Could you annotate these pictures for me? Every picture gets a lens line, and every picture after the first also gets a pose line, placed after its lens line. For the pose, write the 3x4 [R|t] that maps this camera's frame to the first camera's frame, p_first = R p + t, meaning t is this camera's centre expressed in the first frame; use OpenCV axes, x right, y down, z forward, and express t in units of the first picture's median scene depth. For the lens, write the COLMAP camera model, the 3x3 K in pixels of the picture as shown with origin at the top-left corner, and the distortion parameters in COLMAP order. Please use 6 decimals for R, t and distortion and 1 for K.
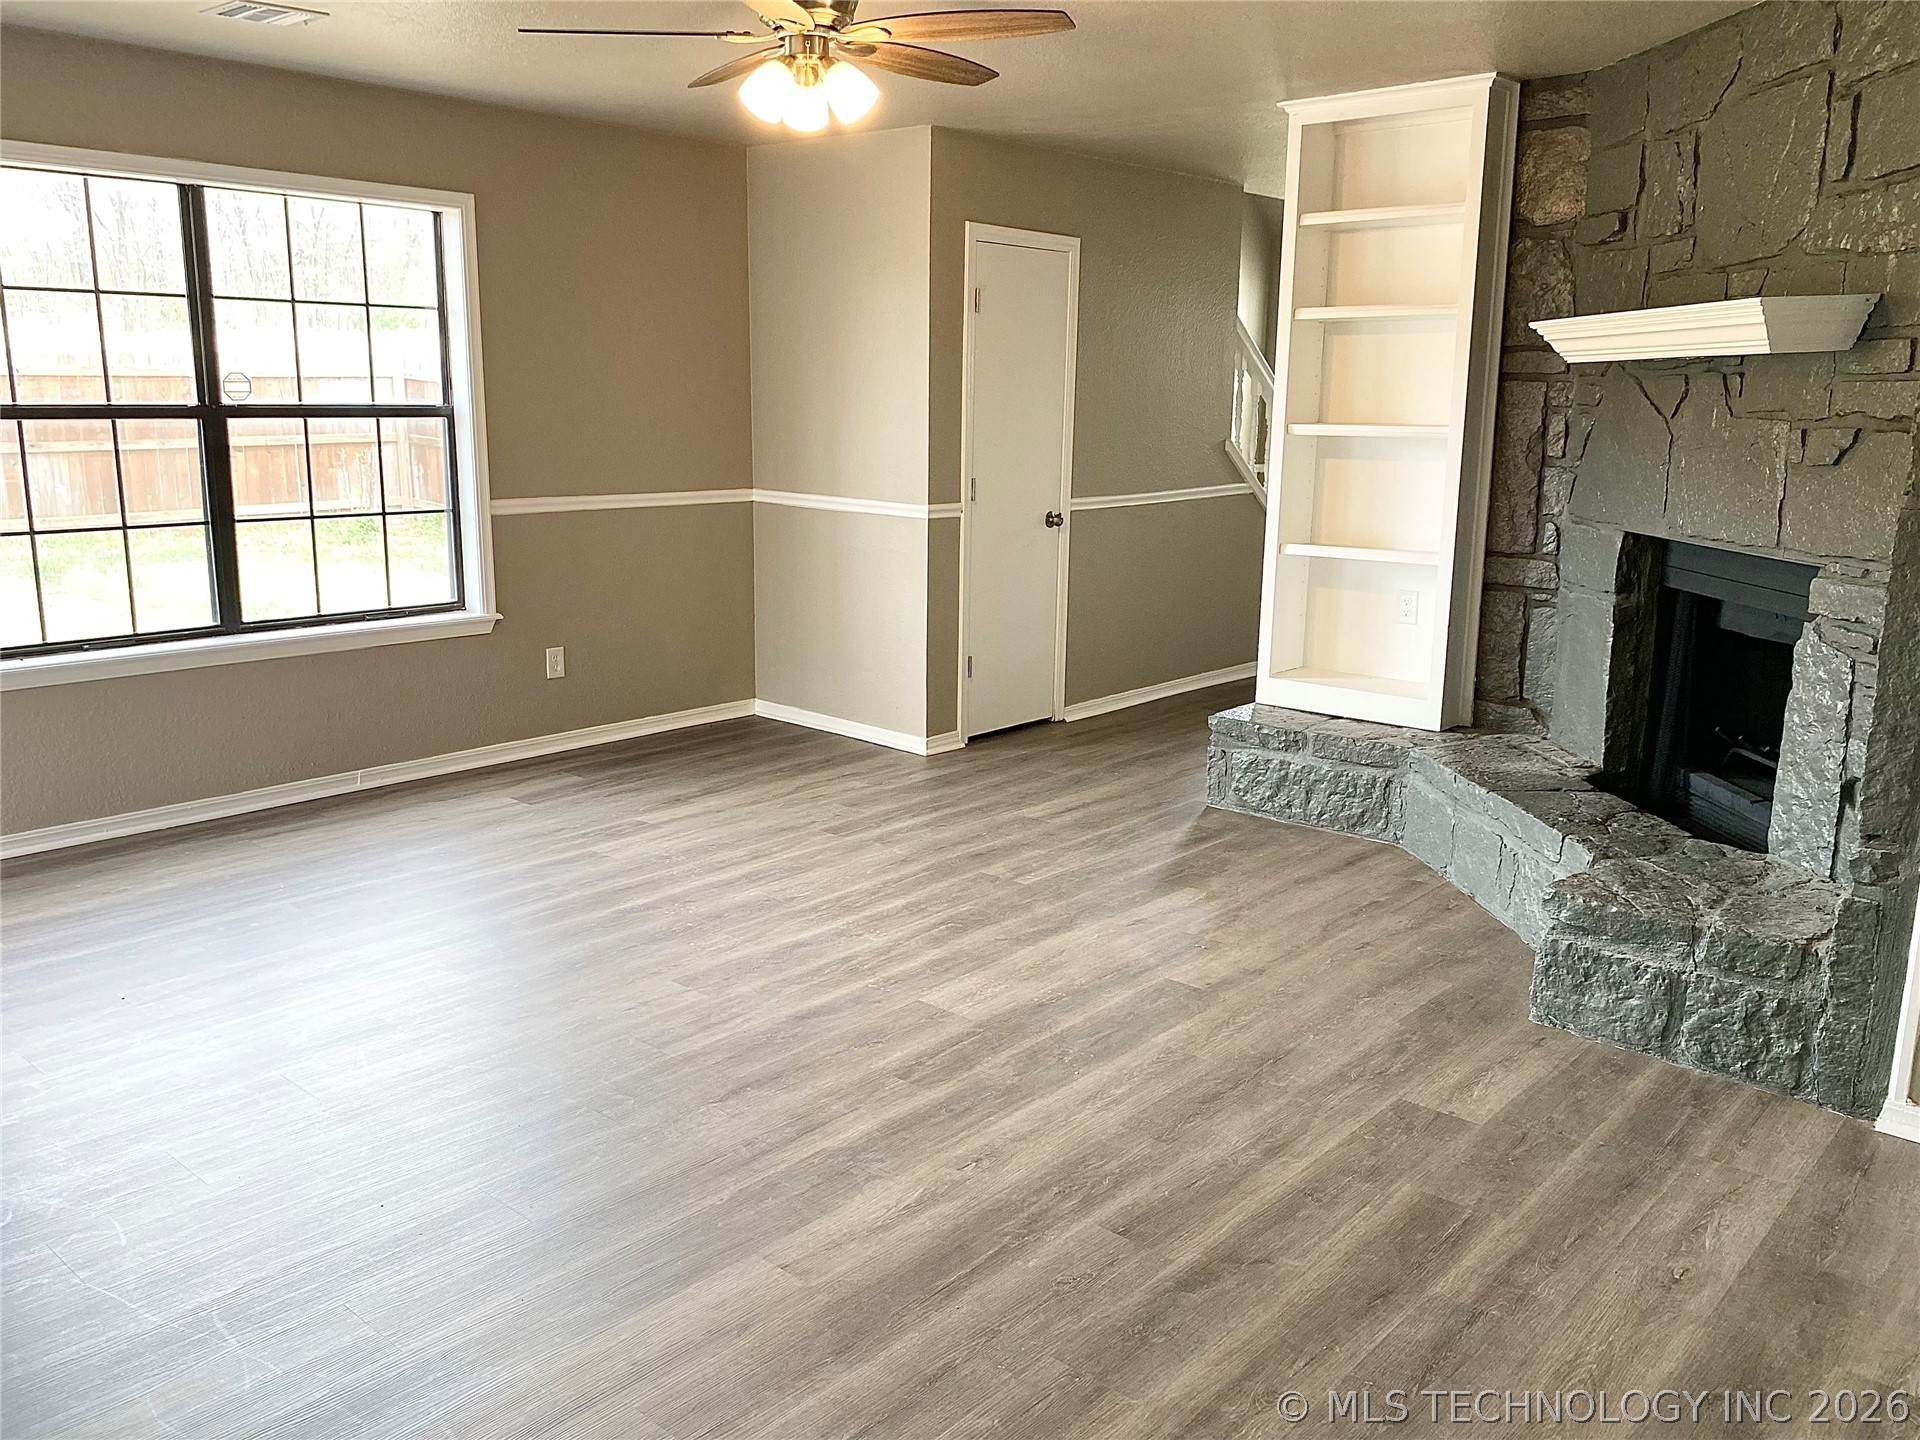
lens RADIAL K [[1518.6, 0, 954.8], [0, 1518.6, 721.9], [0, 0, 1]] dist [0.037144, -0.009689]
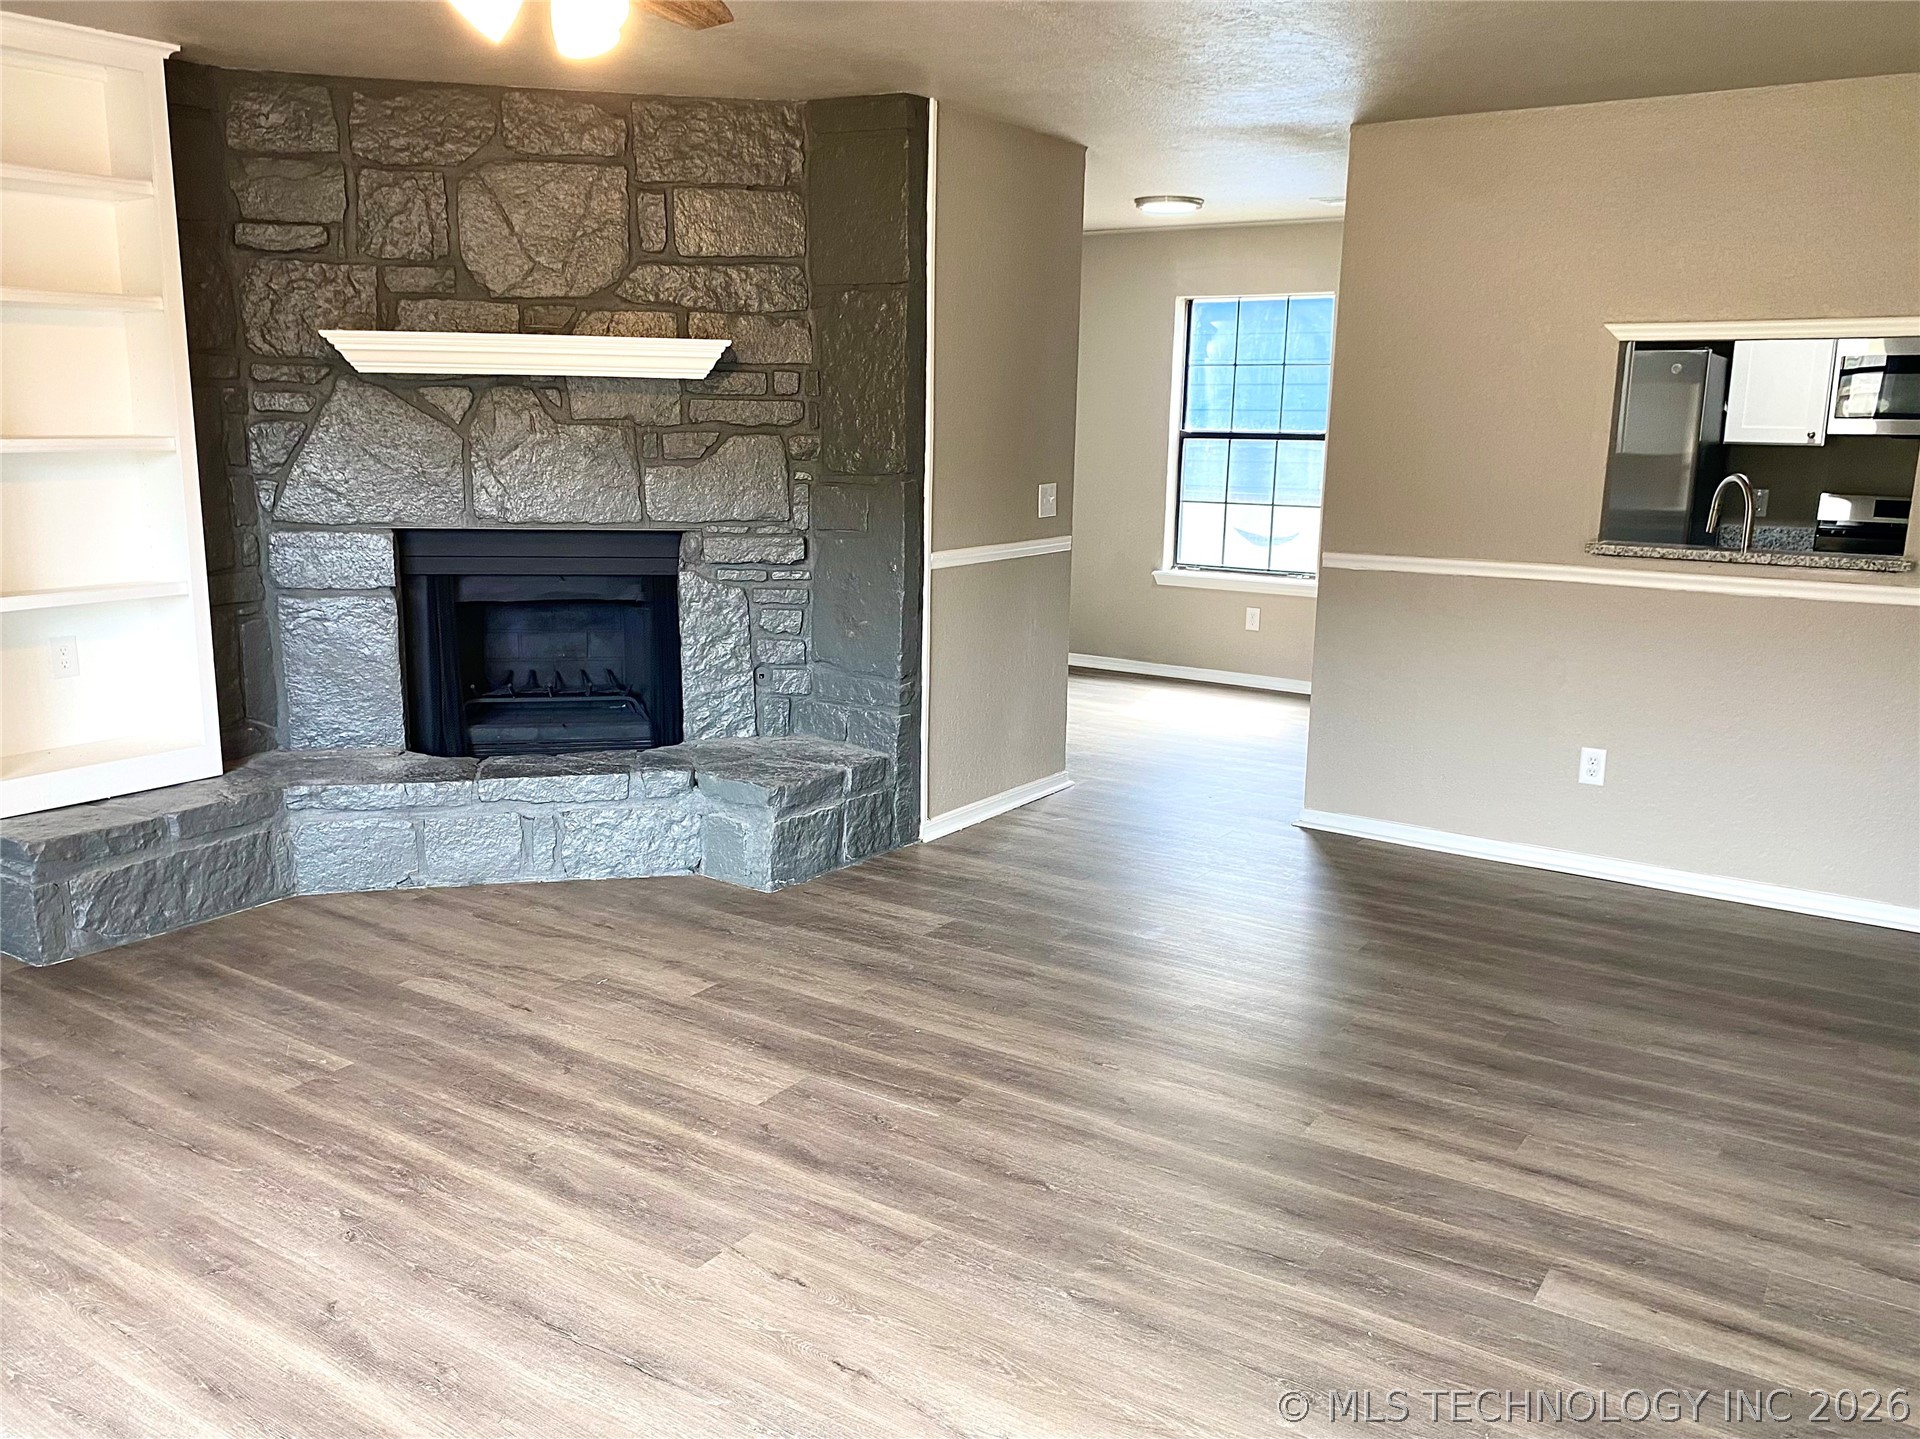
lens RADIAL K [[1502.5, 0, 949.8], [0, 1502.5, 722.9], [0, 0, 1]] dist [0.065860, -0.131916]
pose [[-0.131652, -0.217696, 0.967097, -0.650749], [0.192993, 0.951292, 0.240410, -0.168725], [-0.972328, 0.218293, -0.083226, 0.709666]]
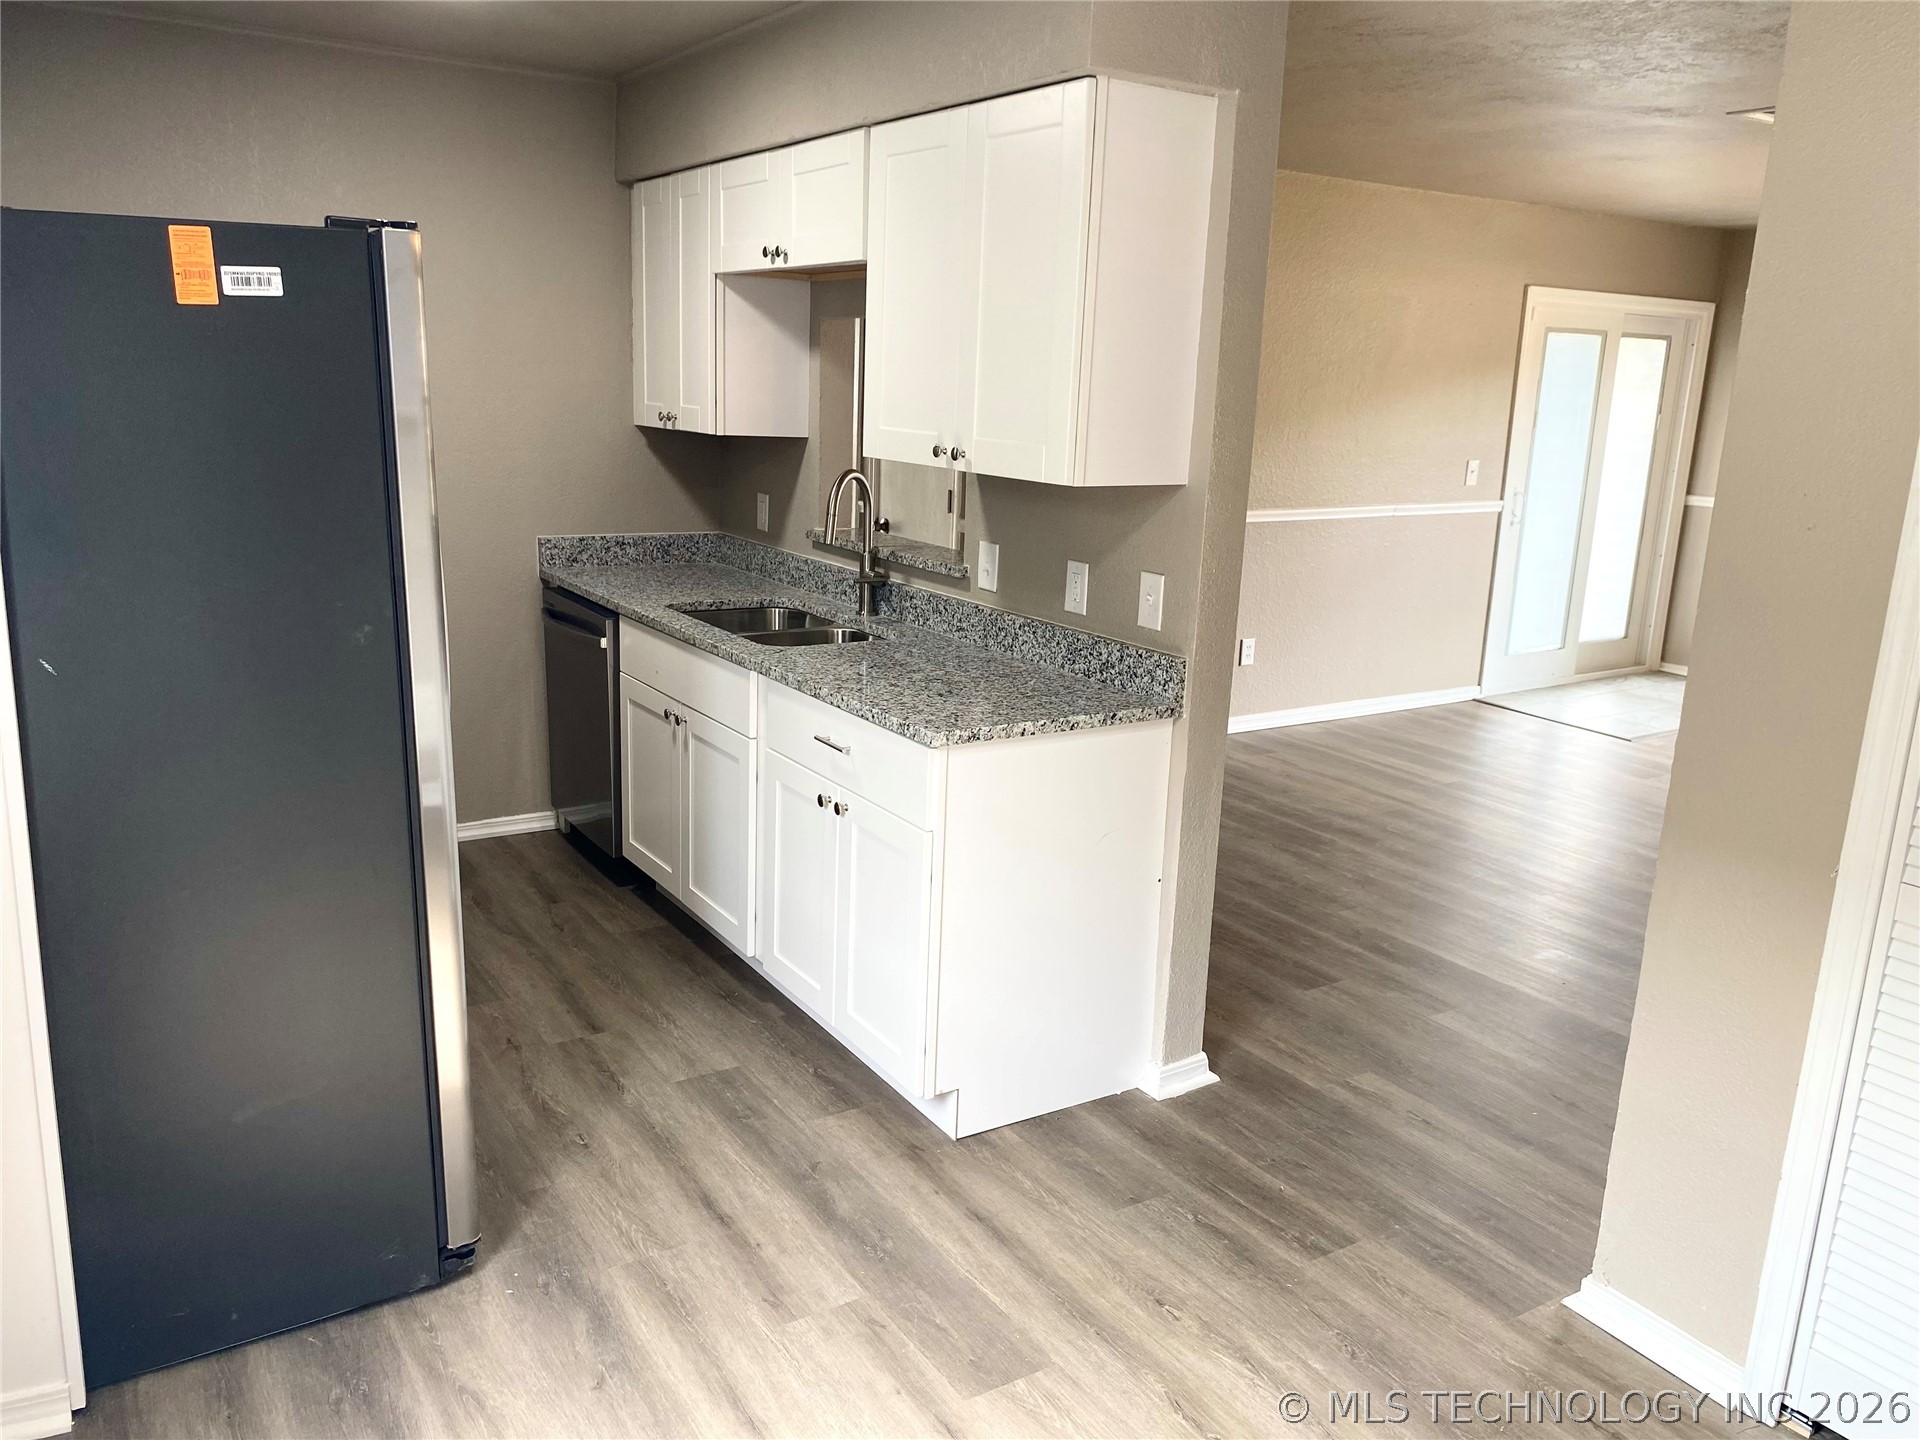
lens RADIAL K [[1502.5, 0, 949.8], [0, 1502.5, 723.4], [0, 0, 1]] dist [0.065860, -0.131916]
pose [[-0.257541, 0.201706, -0.944980, 1.109450], [-0.242156, 0.933288, 0.265206, -0.084517], [0.935432, 0.297134, -0.191516, 0.334101]]
